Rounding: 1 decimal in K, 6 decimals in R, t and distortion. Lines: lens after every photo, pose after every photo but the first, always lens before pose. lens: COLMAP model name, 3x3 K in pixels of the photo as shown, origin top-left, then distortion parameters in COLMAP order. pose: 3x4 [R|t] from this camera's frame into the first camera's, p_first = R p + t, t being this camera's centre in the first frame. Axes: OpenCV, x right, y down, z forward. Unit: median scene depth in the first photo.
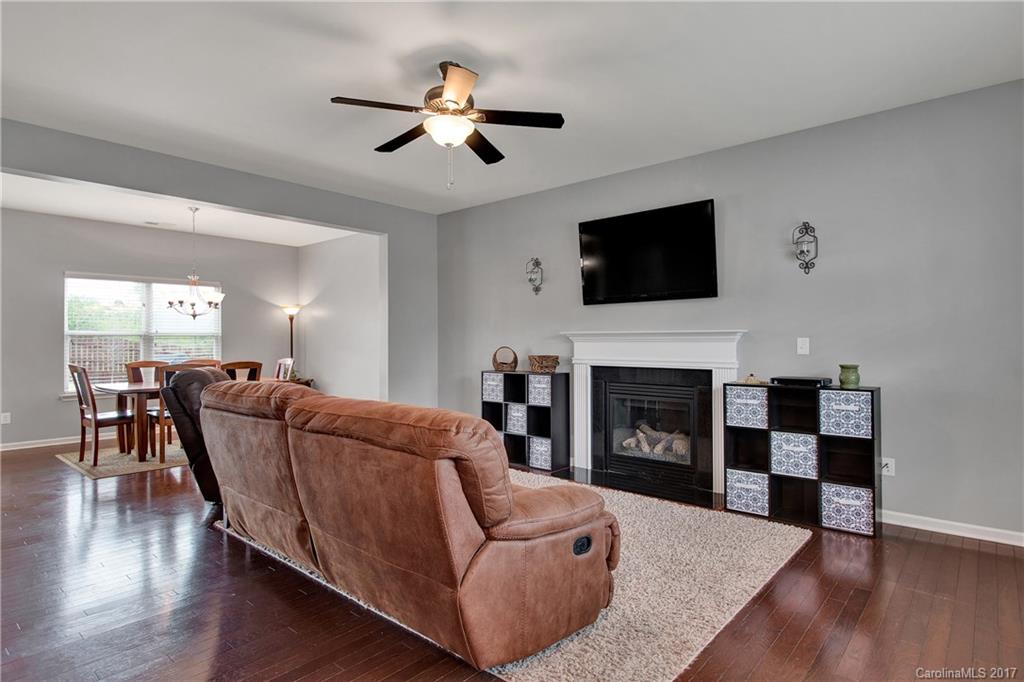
lens RADIAL K [[554.2, 0, 511.0], [0, 554.2, 338.3], [0, 0, 1]] dist [-0.000724, 0.000146]
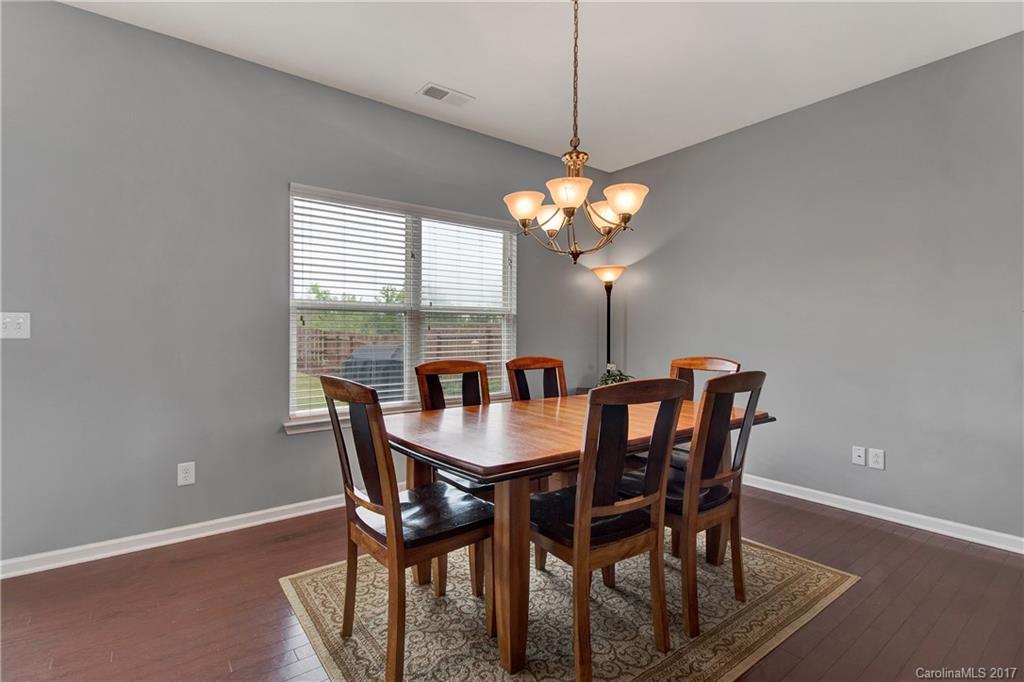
lens RADIAL K [[478.8, 0, 511.8], [0, 478.8, 341.0], [0, 0, 1]] dist [0.009647, -0.002837]
pose [[0.981164, 0.010429, -0.192895, -0.428553], [-0.005962, 0.999701, 0.023725, 0.011279], [0.193085, -0.022128, 0.980932, 0.498664]]
